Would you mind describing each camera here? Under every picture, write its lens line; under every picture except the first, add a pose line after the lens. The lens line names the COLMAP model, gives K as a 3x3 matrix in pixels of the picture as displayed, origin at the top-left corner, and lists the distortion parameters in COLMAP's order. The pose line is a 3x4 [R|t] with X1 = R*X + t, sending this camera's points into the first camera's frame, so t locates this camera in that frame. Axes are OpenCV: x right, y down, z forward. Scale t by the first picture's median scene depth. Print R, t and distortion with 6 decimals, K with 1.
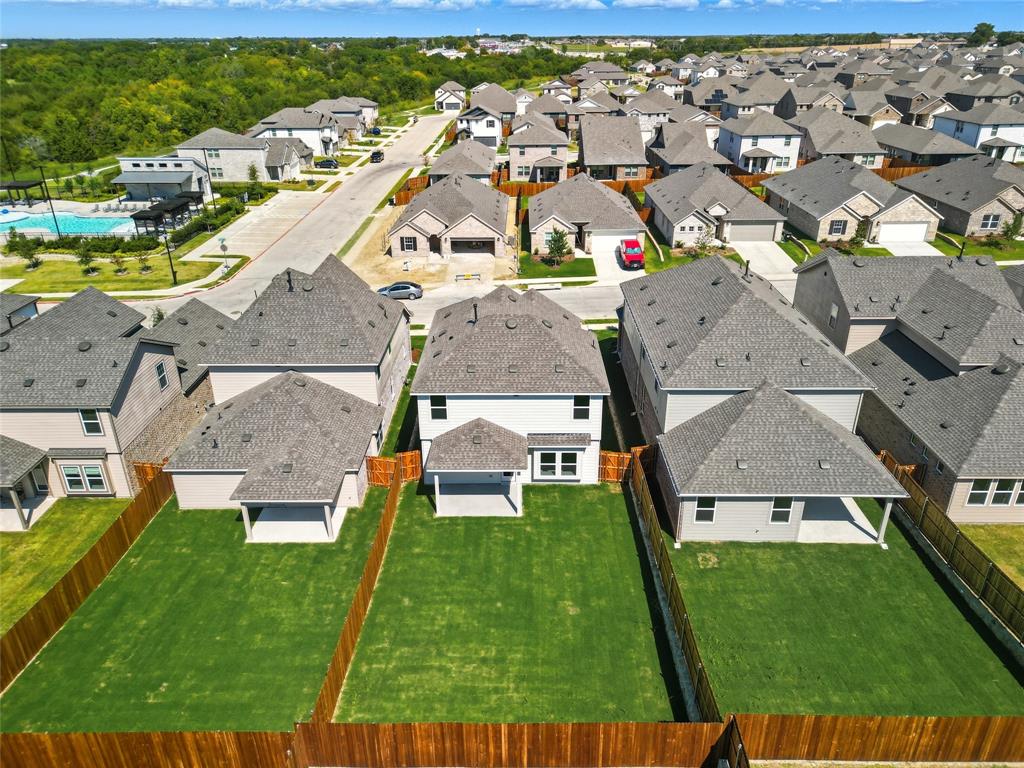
lens RADIAL K [[732.4, 0, 512.0], [0, 732.4, 384.0], [0, 0, 1]] dist [0.000050, -0.000018]
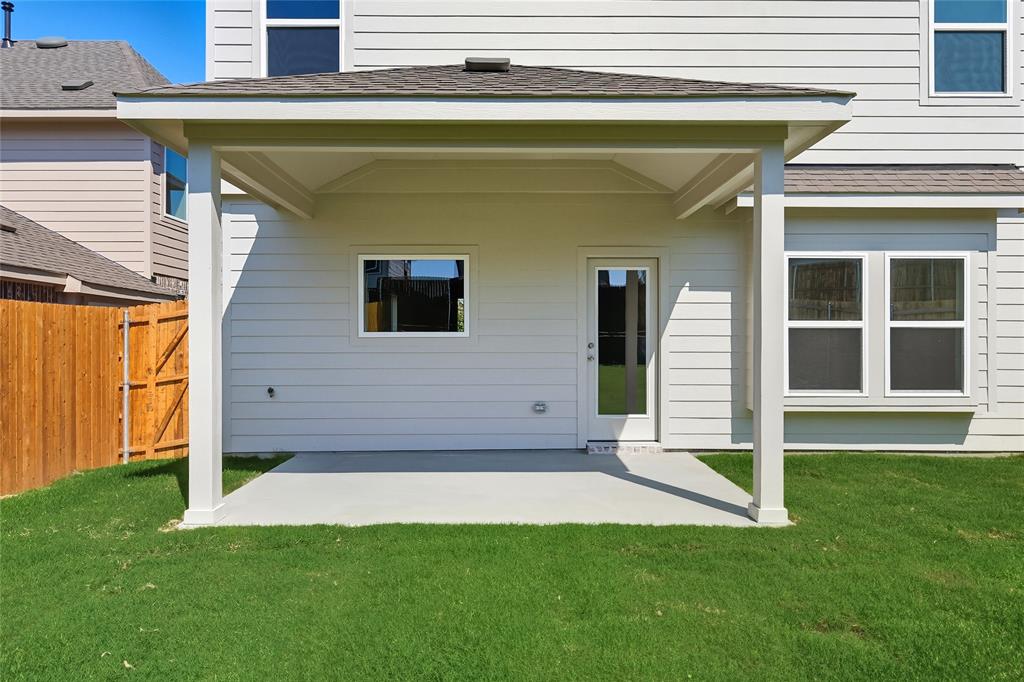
lens RADIAL K [[714.1, 0, 512.0], [0, 714.1, 341.0], [0, 0, 1]] dist [-0.004966, -0.001428]
pose [[0.999758, 0.001383, 0.021960, -0.042060], [0.008194, 0.902832, -0.429915, 0.198330], [-0.020420, 0.429991, 0.902602, 0.827440]]
